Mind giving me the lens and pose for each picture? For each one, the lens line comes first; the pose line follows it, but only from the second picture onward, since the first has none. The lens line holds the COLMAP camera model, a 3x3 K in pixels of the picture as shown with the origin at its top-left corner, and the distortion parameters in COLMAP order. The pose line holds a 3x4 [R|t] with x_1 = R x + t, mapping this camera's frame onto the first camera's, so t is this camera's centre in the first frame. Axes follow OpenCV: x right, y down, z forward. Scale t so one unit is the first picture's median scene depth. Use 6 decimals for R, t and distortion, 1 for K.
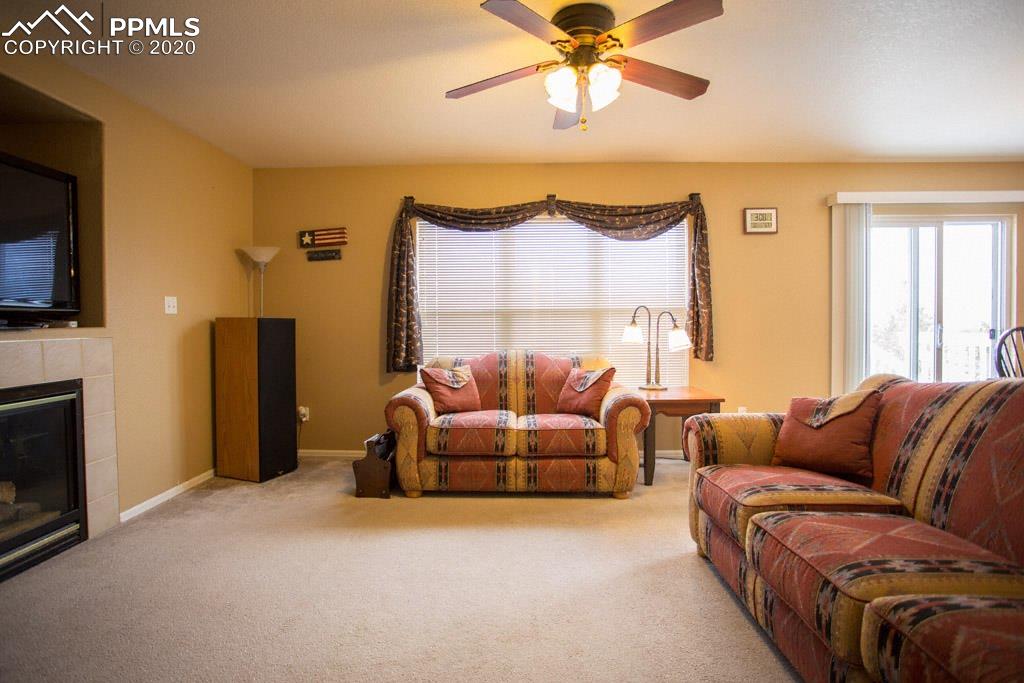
lens RADIAL K [[500.9, 0, 508.5], [0, 500.9, 333.8], [0, 0, 1]] dist [-0.087993, 0.040585]
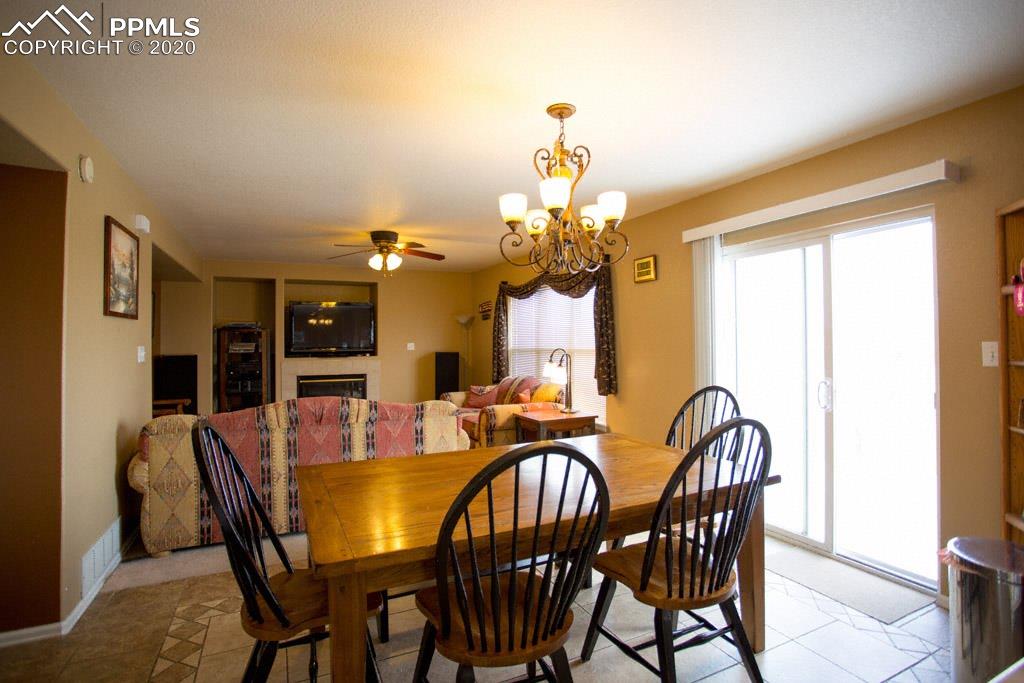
lens RADIAL K [[500.9, 0, 508.5], [0, 500.9, 333.8], [0, 0, 1]] dist [-0.087993, 0.040585]
pose [[0.447921, -0.009861, -0.894019, 1.390917], [-0.017241, 0.999658, -0.019665, -0.066159], [0.893907, 0.024222, 0.447598, 0.260907]]
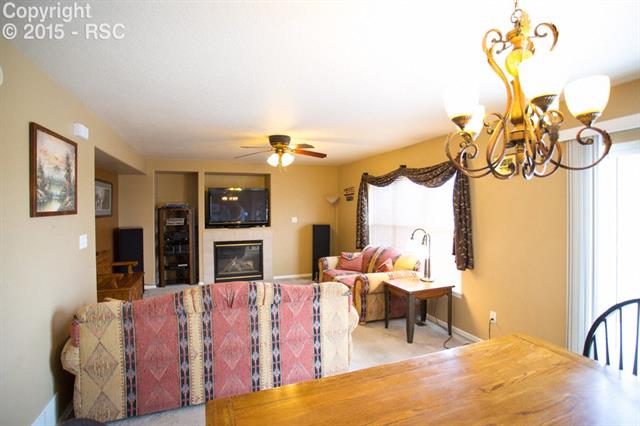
lens RADIAL K [[313.1, 0, 317.8], [0, 313.1, 208.2], [0, 0, 1]] dist [-0.087993, 0.040585]
pose [[0.368428, 0.011264, -0.929588, 1.085779], [-0.019026, 0.999809, 0.004574, -0.122132], [0.929461, 0.016001, 0.368572, 0.289007]]
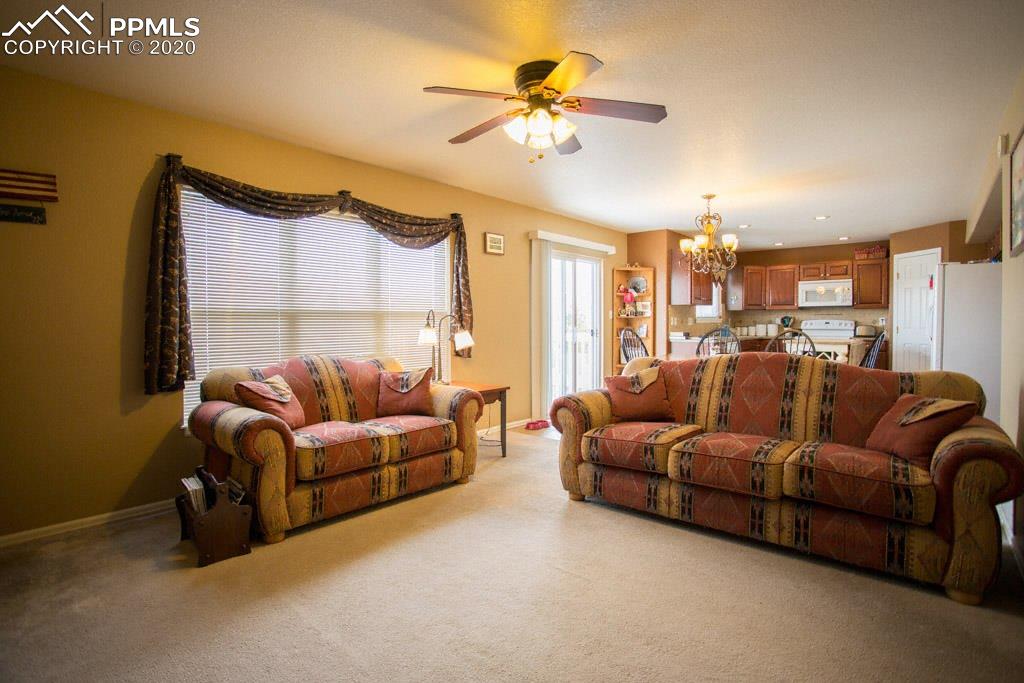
lens RADIAL K [[500.9, 0, 508.5], [0, 500.9, 333.8], [0, 0, 1]] dist [-0.087993, 0.040585]
pose [[0.639337, -0.009832, 0.768863, -0.456916], [0.014934, 0.999888, 0.000368, -0.001624], [-0.768781, 0.011247, 0.639413, 0.164679]]
